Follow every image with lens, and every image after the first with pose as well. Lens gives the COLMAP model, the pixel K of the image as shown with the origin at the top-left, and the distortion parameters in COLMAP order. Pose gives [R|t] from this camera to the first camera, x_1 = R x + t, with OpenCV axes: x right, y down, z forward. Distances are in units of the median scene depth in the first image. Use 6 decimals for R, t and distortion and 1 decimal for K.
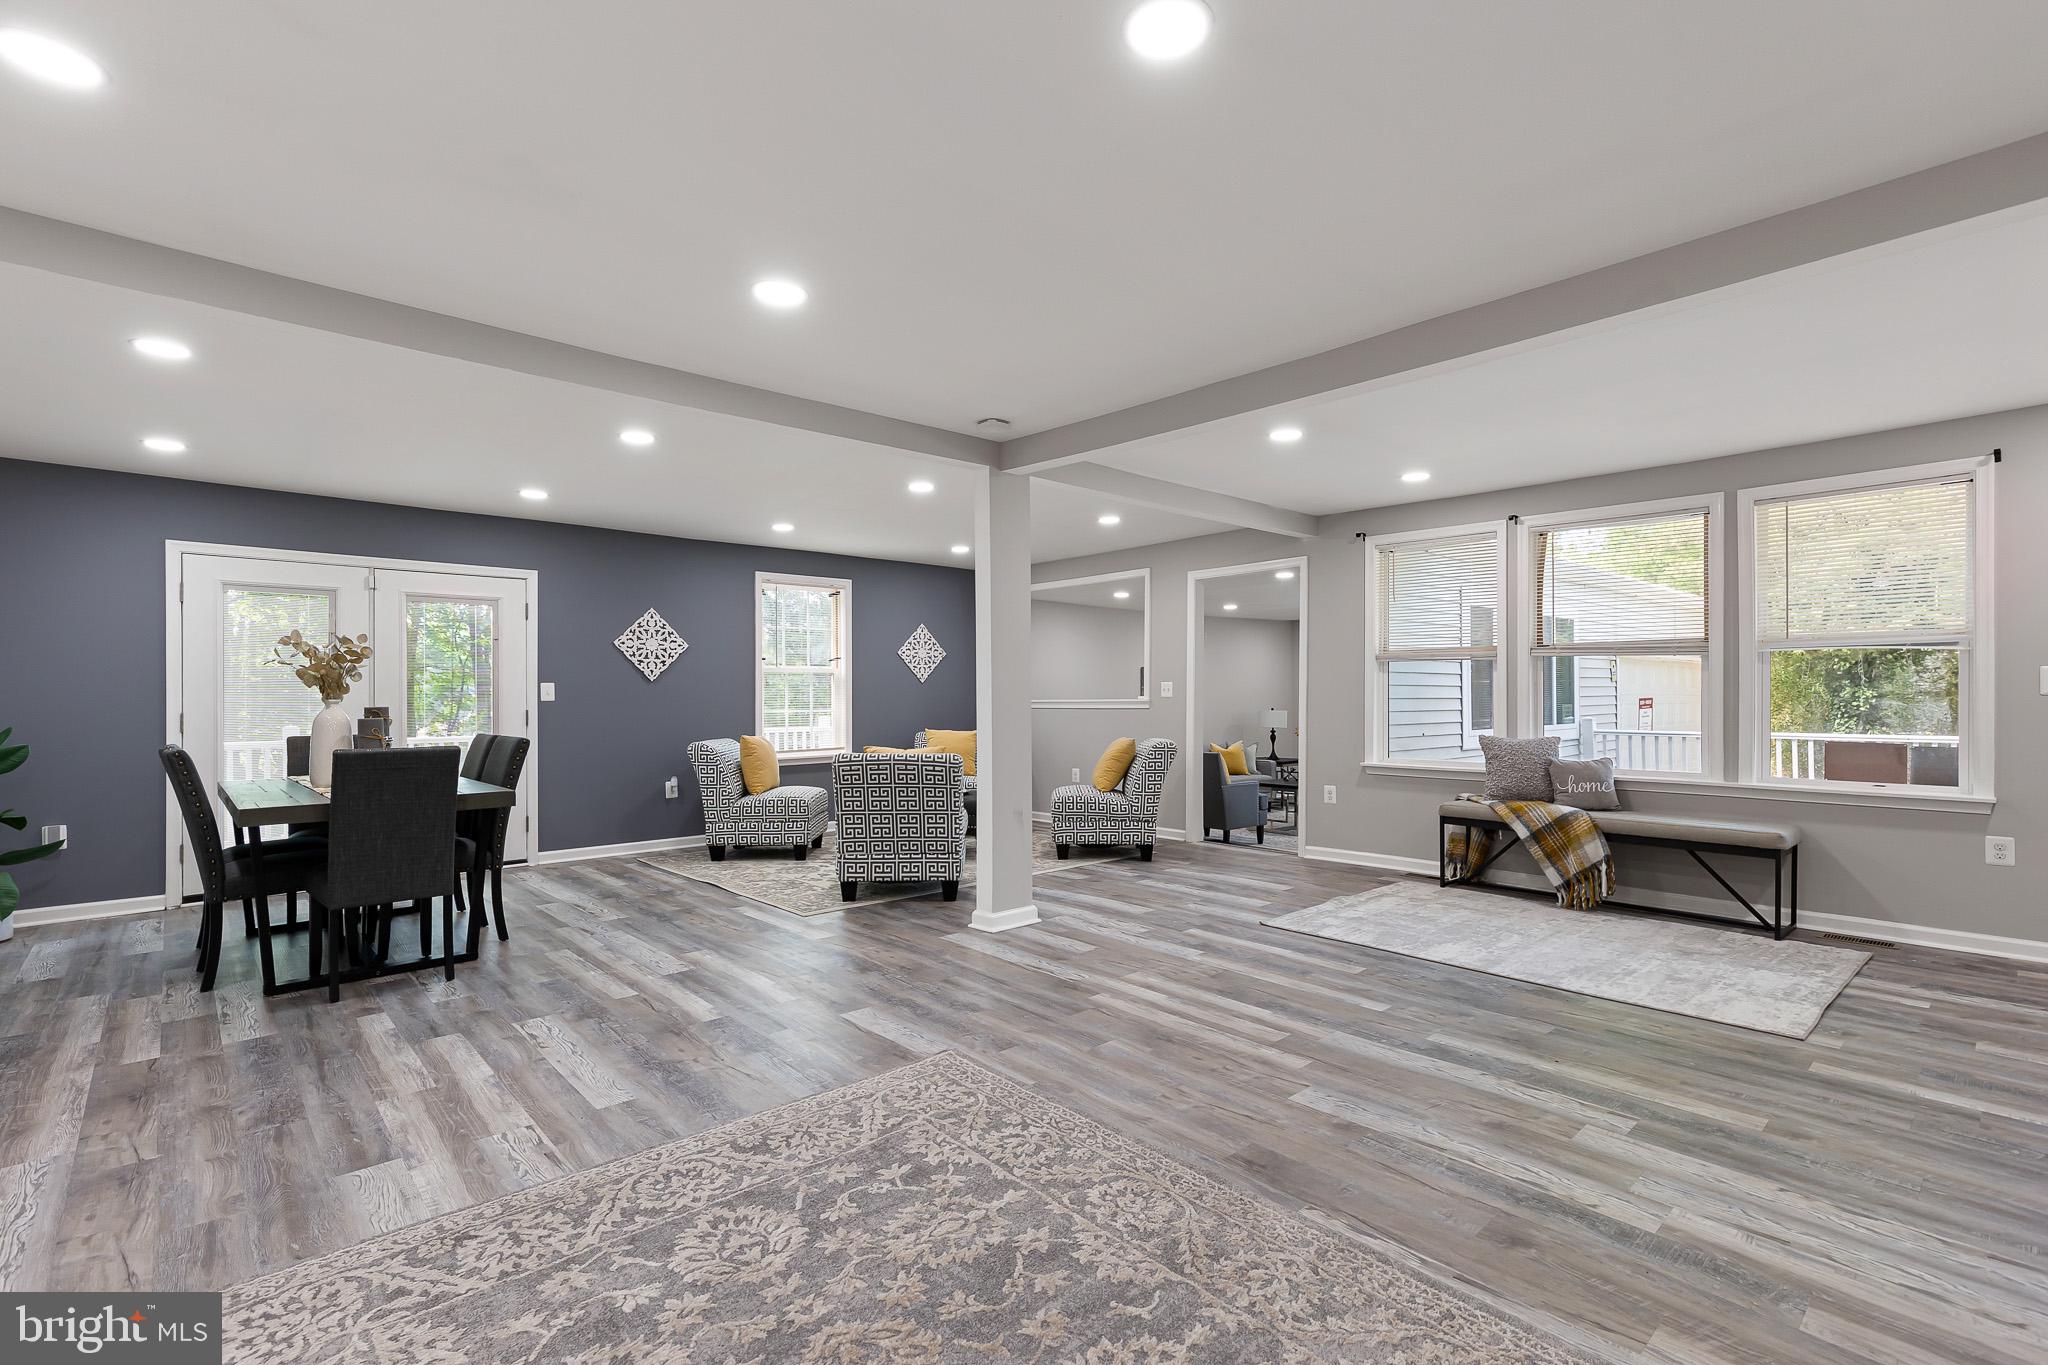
lens RADIAL K [[942.1, 0, 1039.4], [0, 942.1, 685.3], [0, 0, 1]] dist [0.006648, -0.000034]
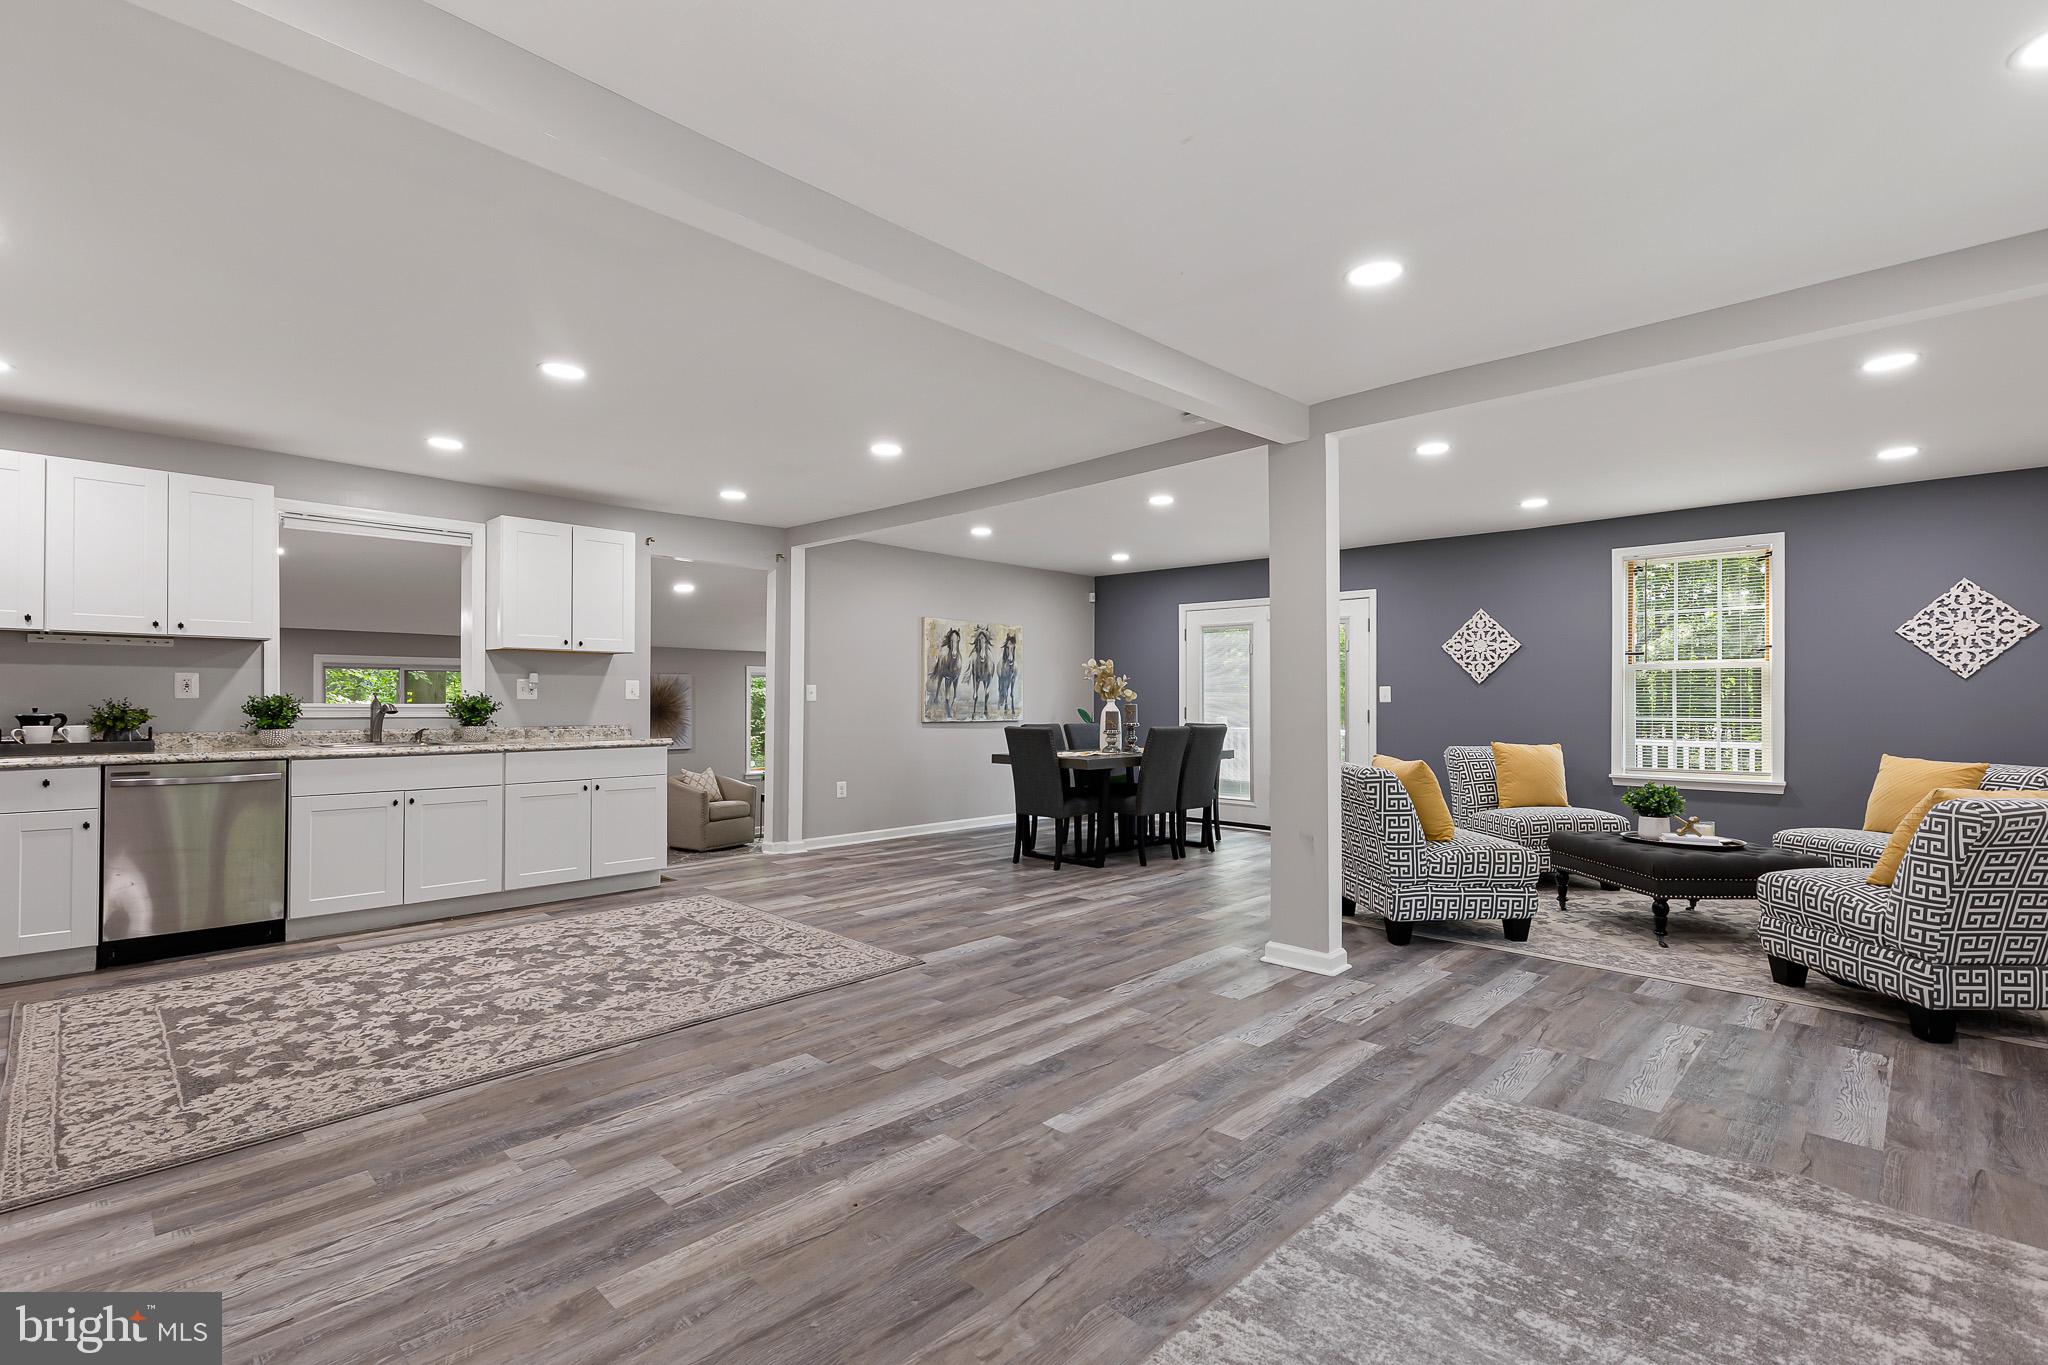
lens RADIAL K [[942.1, 0, 1010.2], [0, 942.1, 693.1], [0, 0, 1]] dist [0.006648, -0.000034]
pose [[0.036757, -0.001913, -0.999322, 0.895811], [0.007957, 0.999967, -0.001622, 0.005546], [0.999293, -0.007892, 0.036771, 0.768935]]
